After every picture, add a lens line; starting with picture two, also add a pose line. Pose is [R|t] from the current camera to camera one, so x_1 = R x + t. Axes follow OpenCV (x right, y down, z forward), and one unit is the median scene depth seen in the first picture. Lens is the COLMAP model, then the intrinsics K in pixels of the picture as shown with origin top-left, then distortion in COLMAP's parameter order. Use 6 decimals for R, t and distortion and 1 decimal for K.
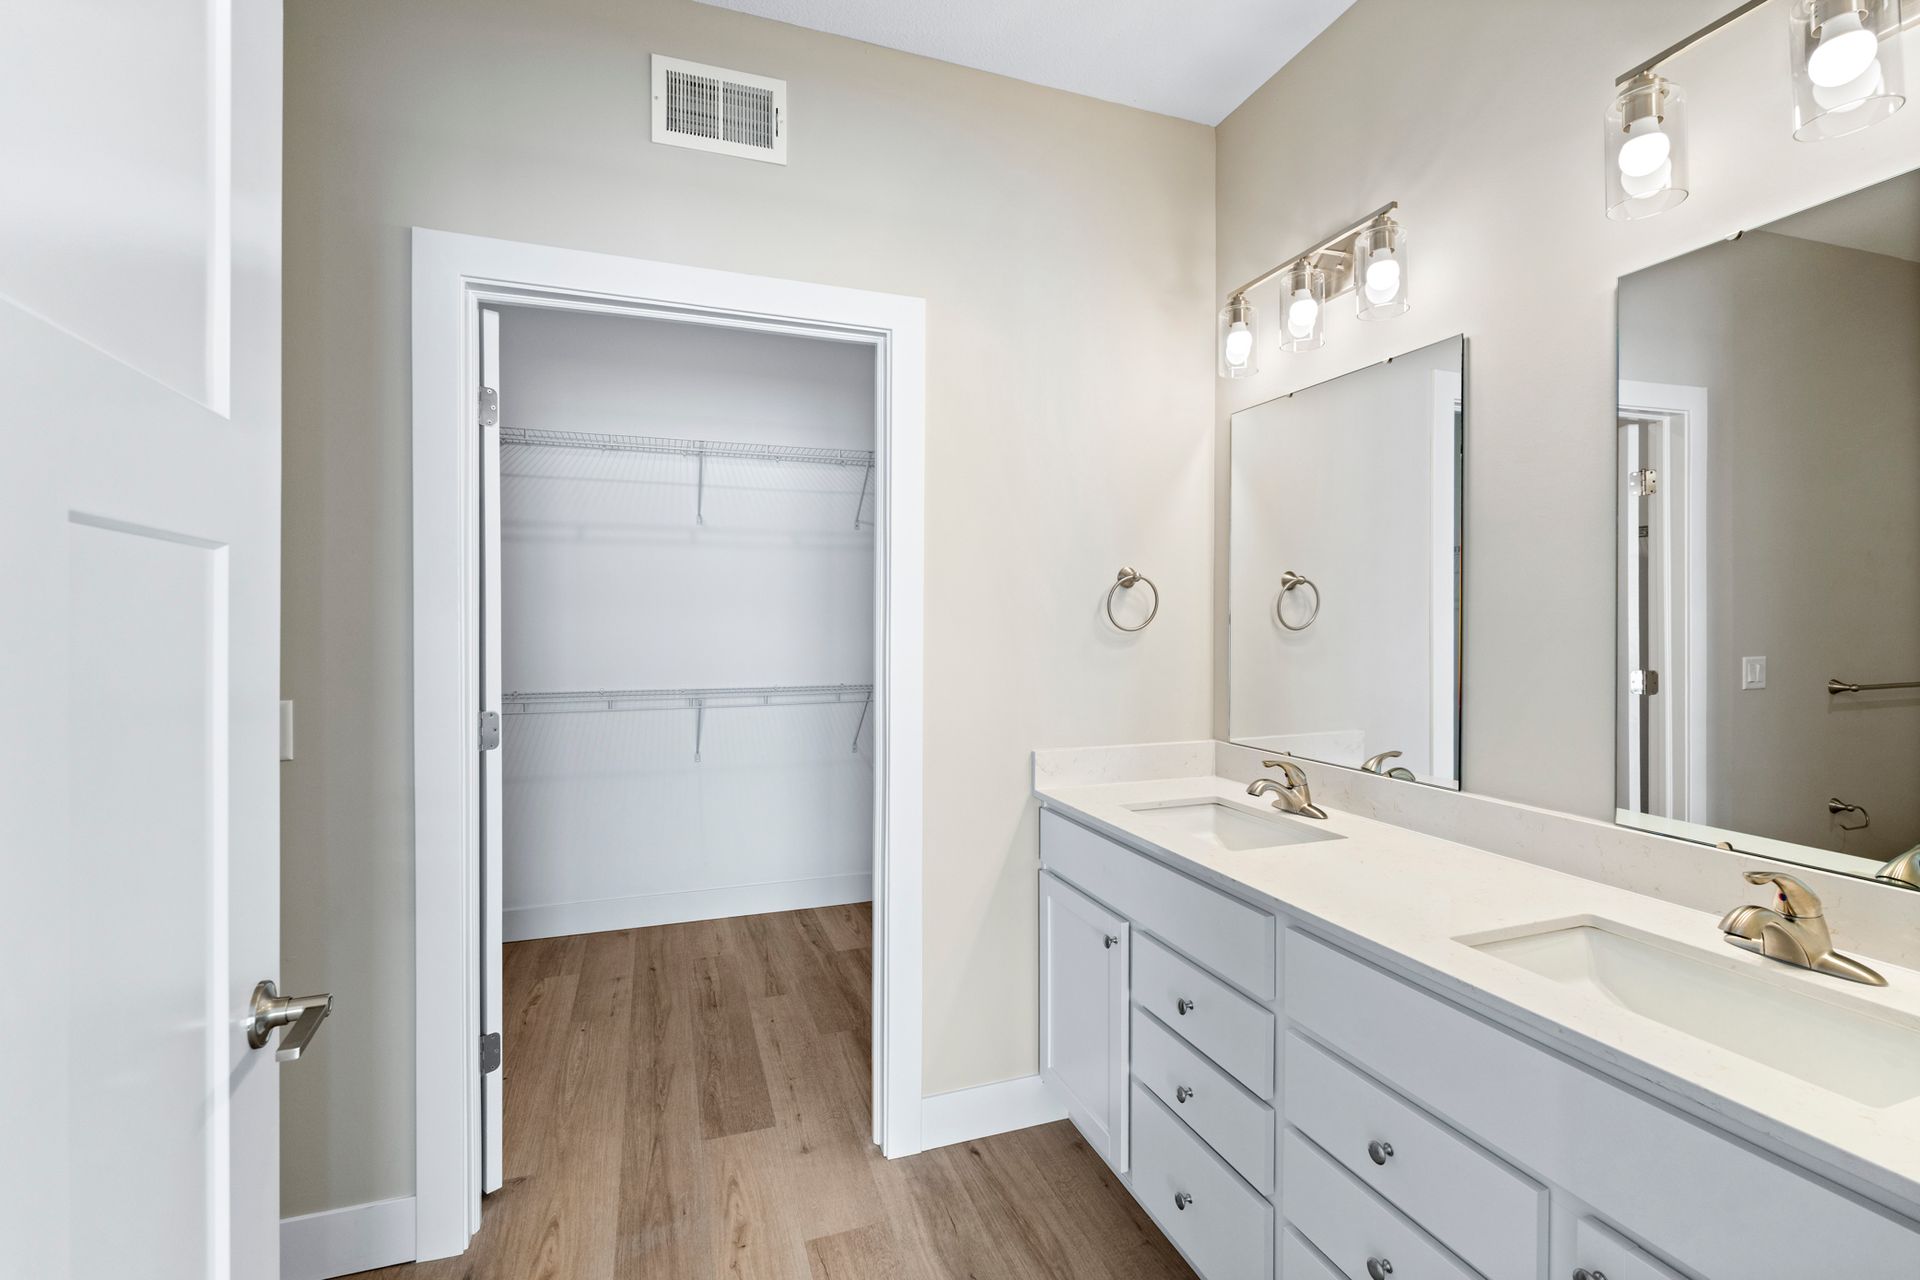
lens RADIAL K [[835.3, 0, 961.5], [0, 835.3, 633.9], [0, 0, 1]] dist [-0.003366, -0.001576]
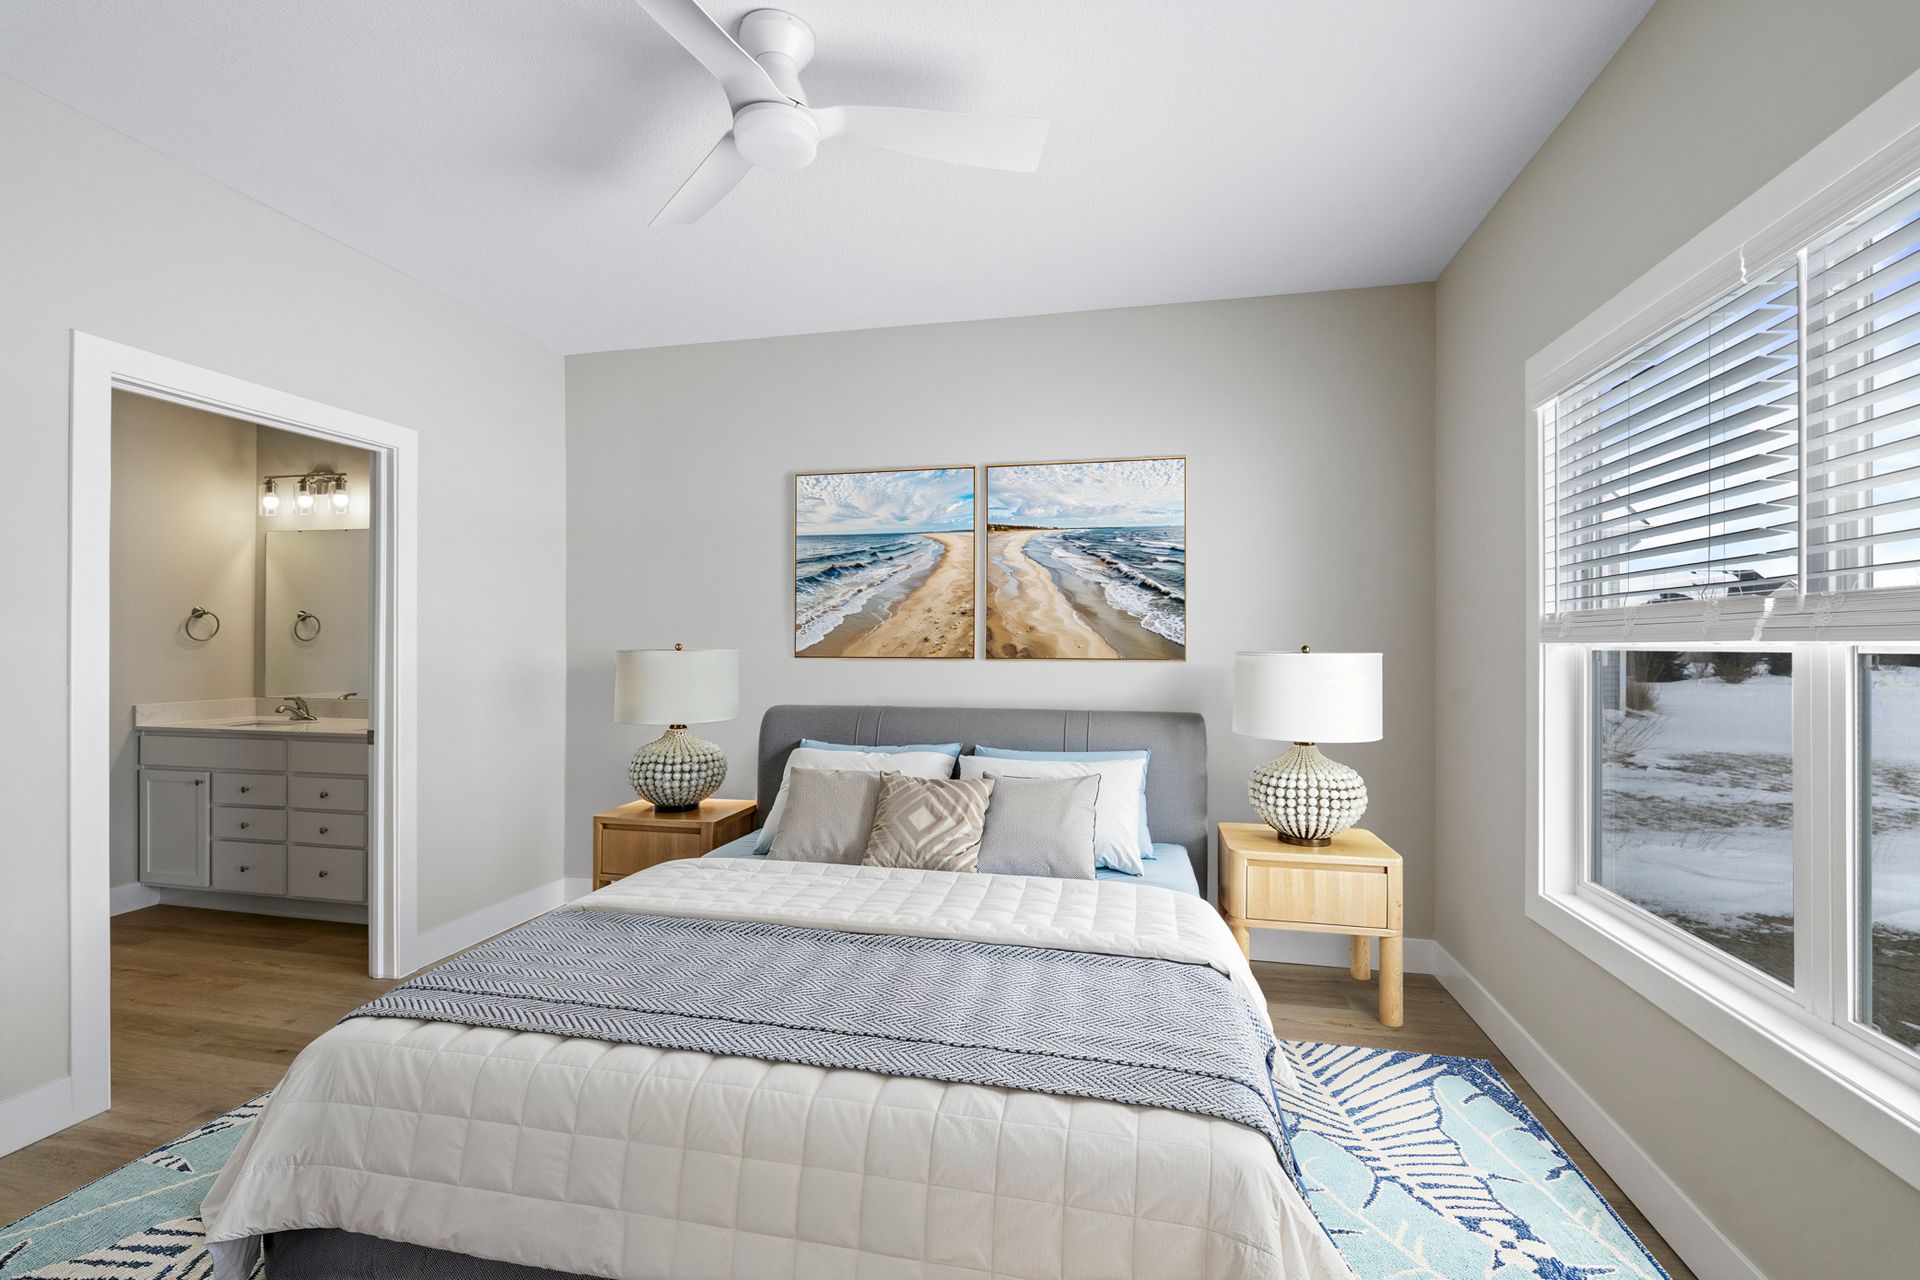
lens RADIAL K [[835.3, 0, 961.5], [0, 835.3, 633.9], [0, 0, 1]] dist [-0.003366, -0.001576]
pose [[0.530130, 0.009688, 0.847861, -0.509418], [0.014455, 0.999686, -0.020461, 0.047027], [-0.847793, 0.023103, 0.529823, -1.544701]]
